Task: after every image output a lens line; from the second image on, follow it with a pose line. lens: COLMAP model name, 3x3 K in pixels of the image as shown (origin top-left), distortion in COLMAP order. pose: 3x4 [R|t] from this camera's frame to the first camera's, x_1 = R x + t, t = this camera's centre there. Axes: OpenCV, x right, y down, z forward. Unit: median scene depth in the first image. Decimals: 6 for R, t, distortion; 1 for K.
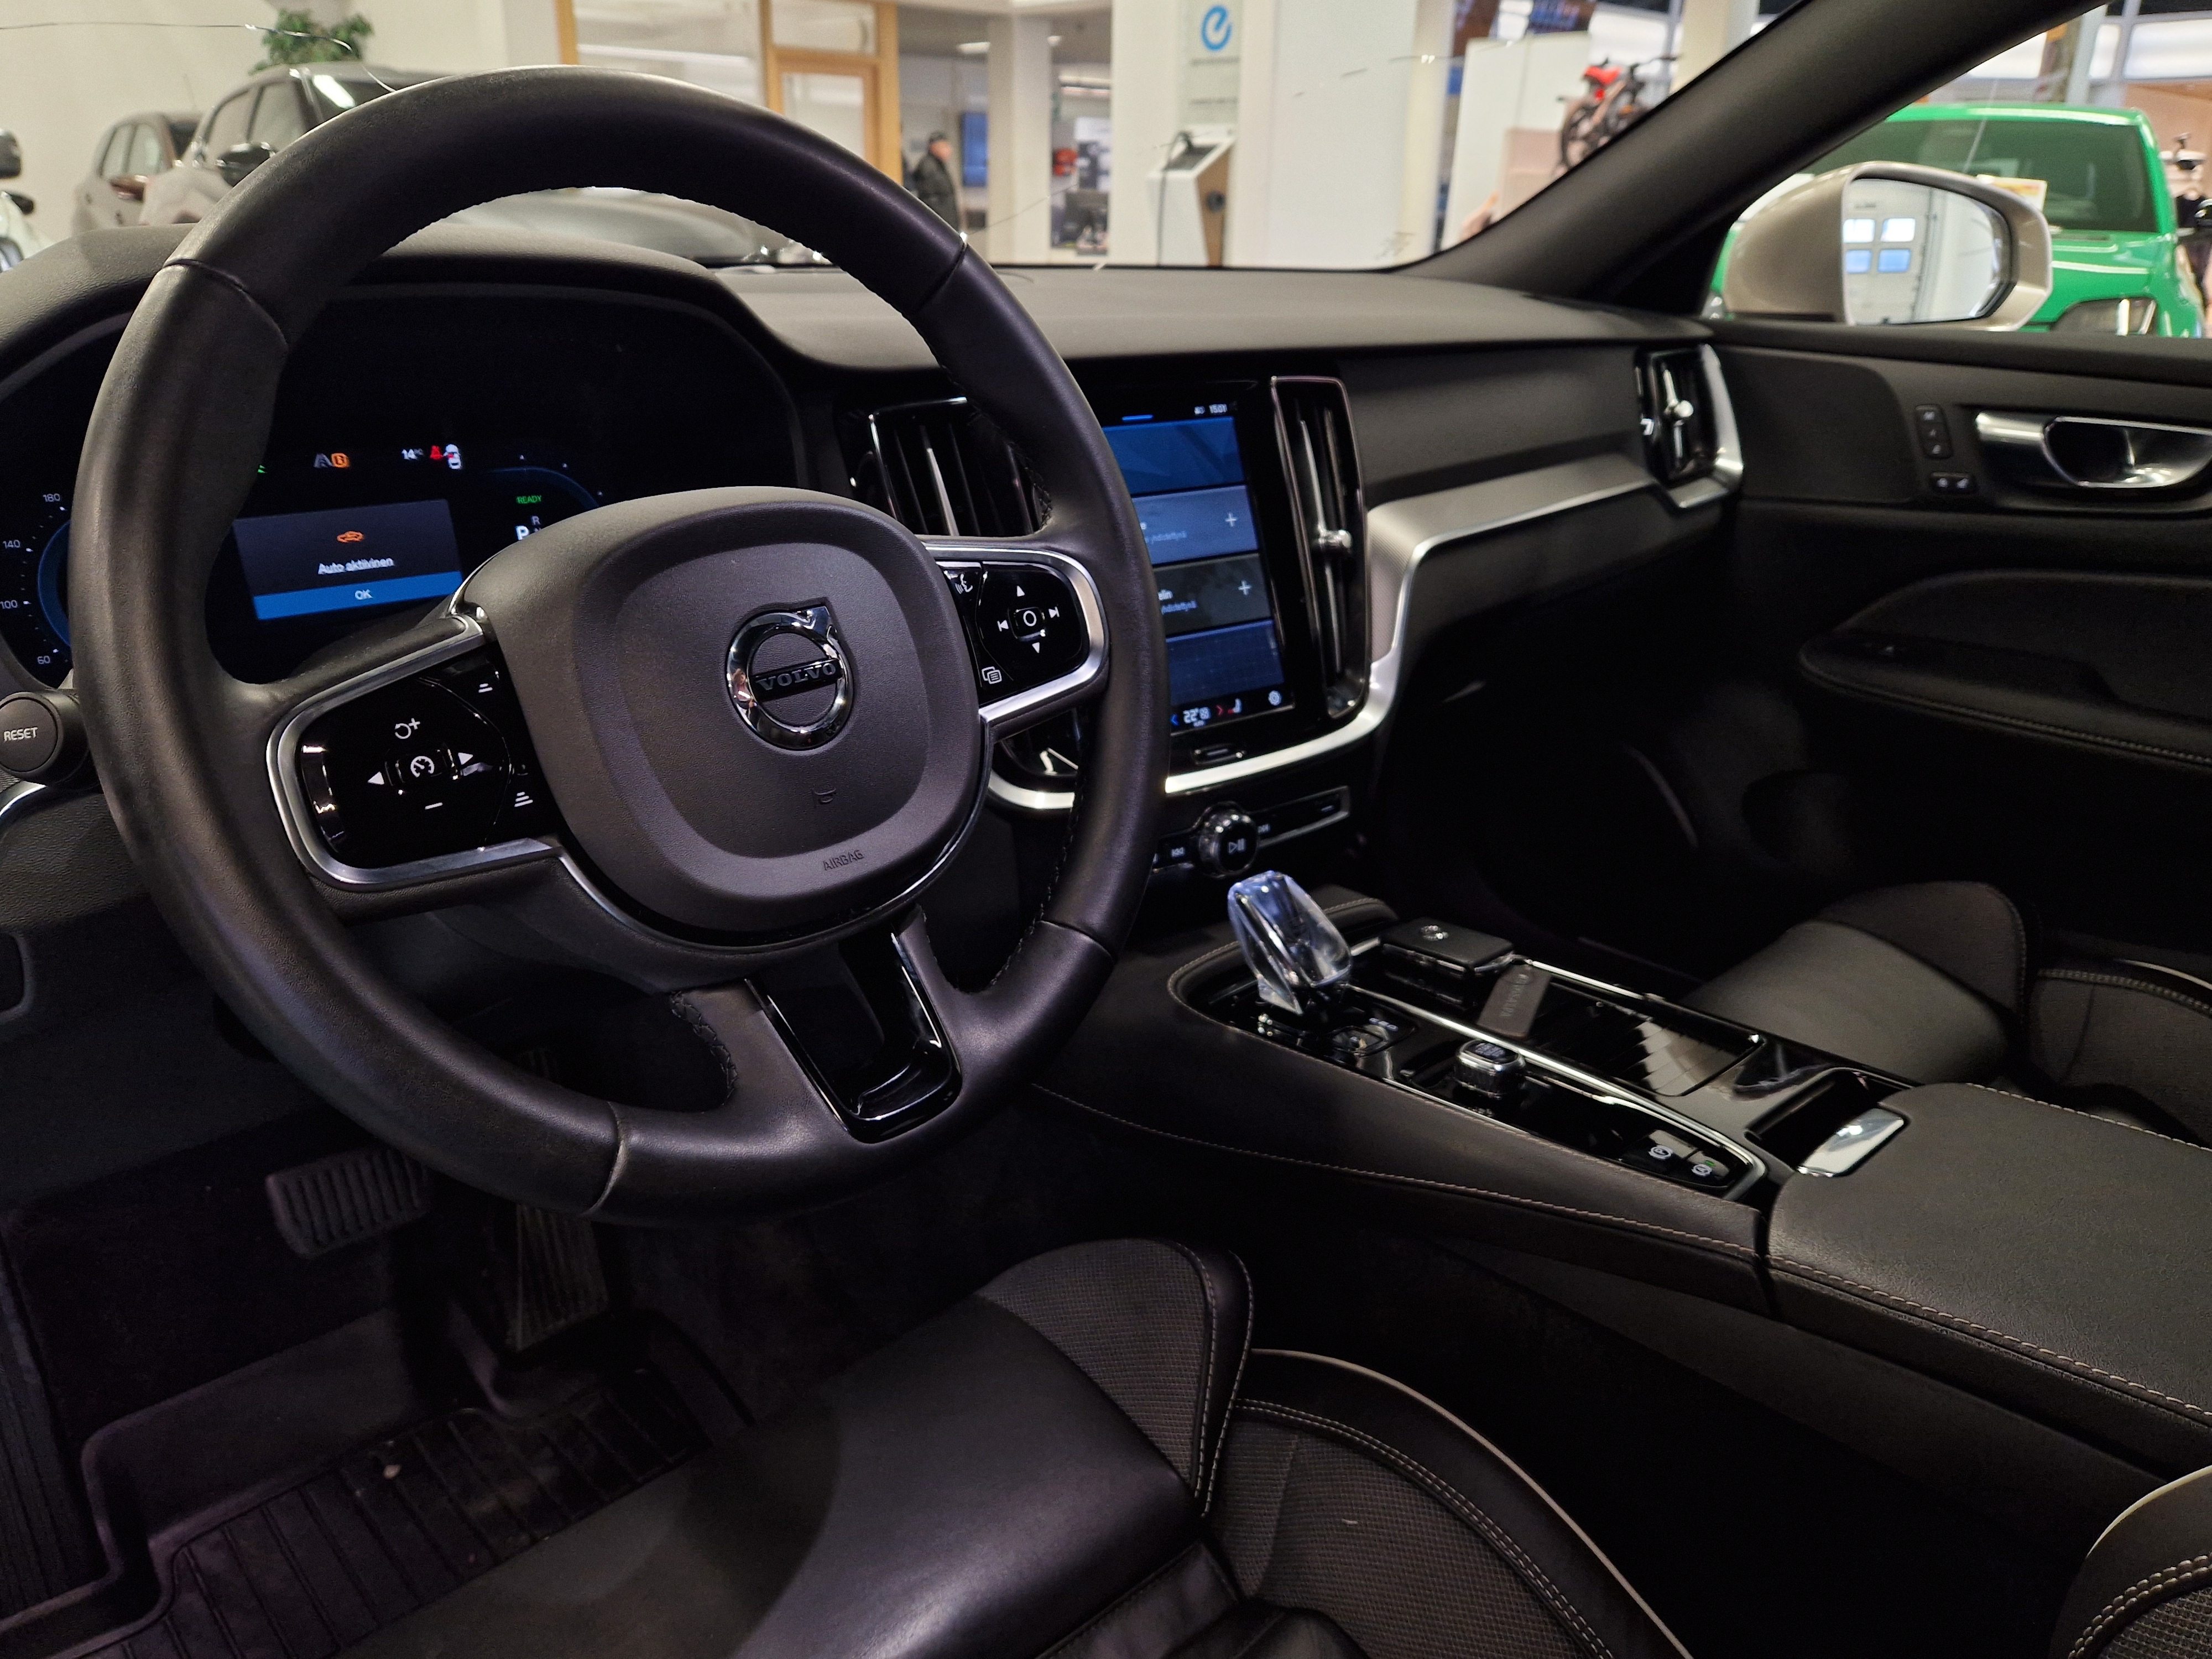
lens RADIAL K [[1563.4, 0, 1110.8], [0, 1563.4, 814.3], [0, 0, 1]] dist [0.021840, -0.021312]
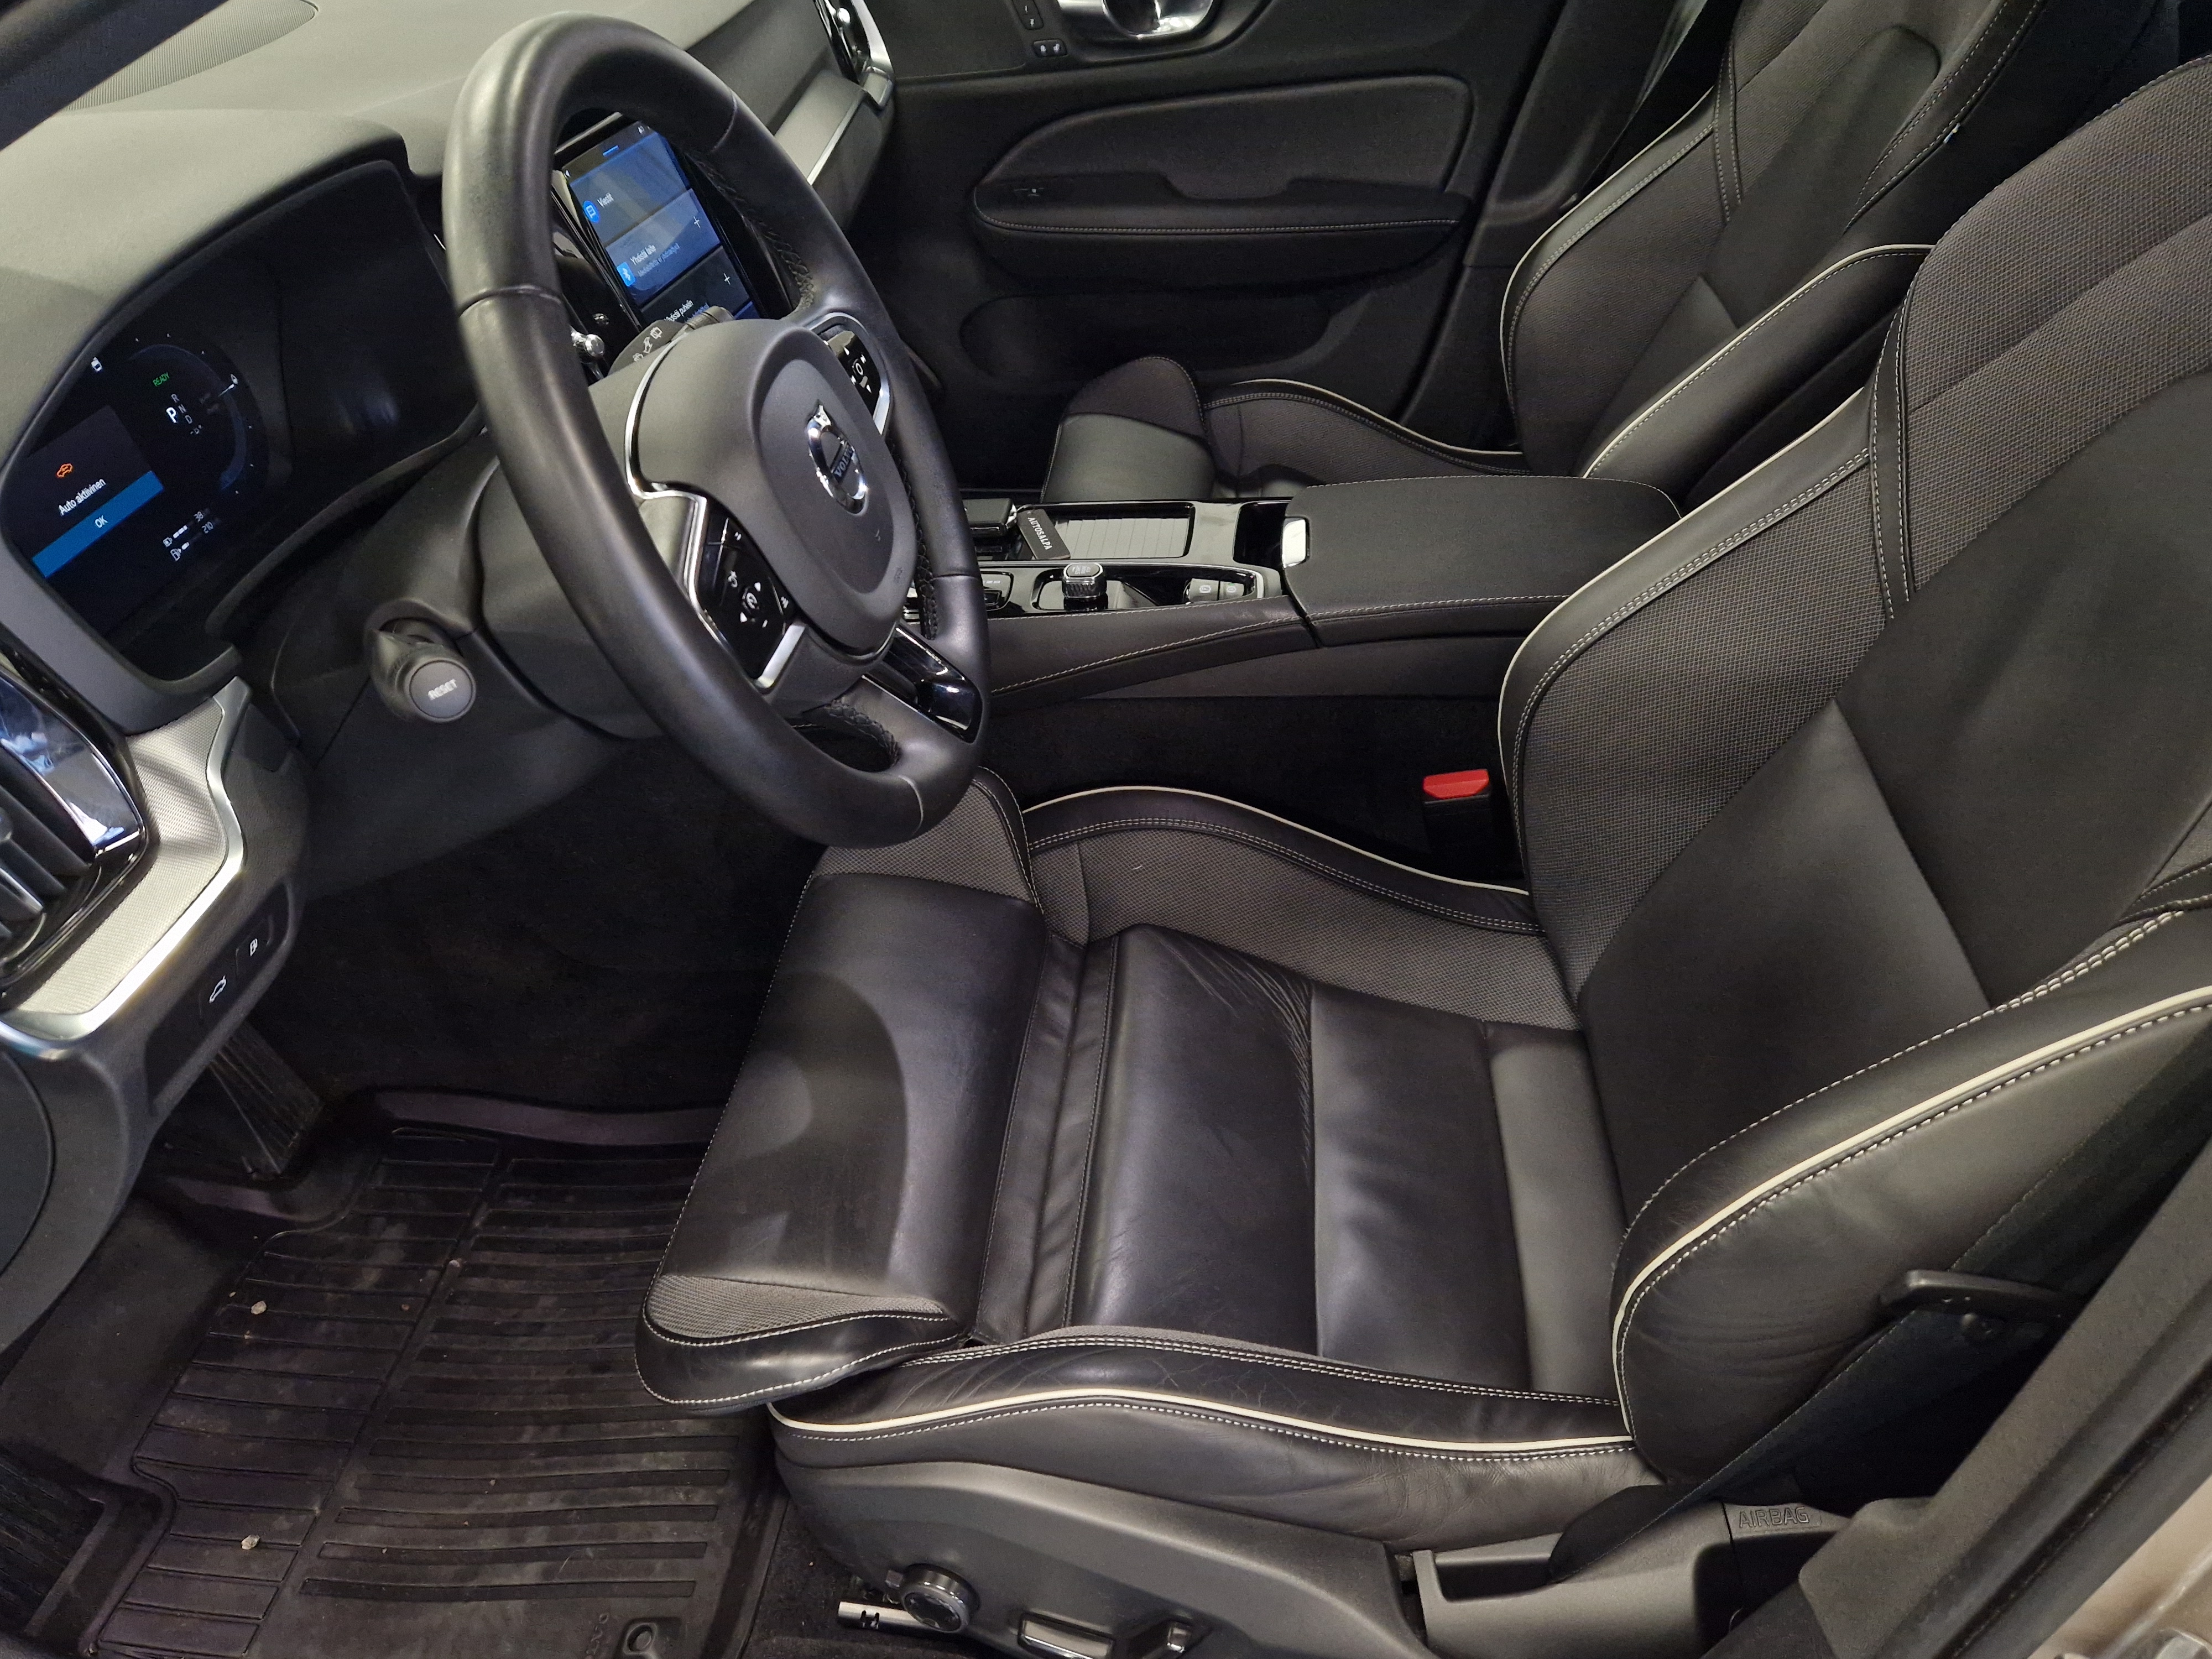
lens RADIAL K [[1563.4, 0, 1102.6], [0, 1563.4, 837.0], [0, 0, 1]] dist [0.021840, -0.021312]
pose [[0.746120, -0.431331, 0.507207, -0.475464], [0.260821, 0.890251, 0.373398, -0.135132], [-0.612599, -0.146310, 0.776734, -0.162839]]
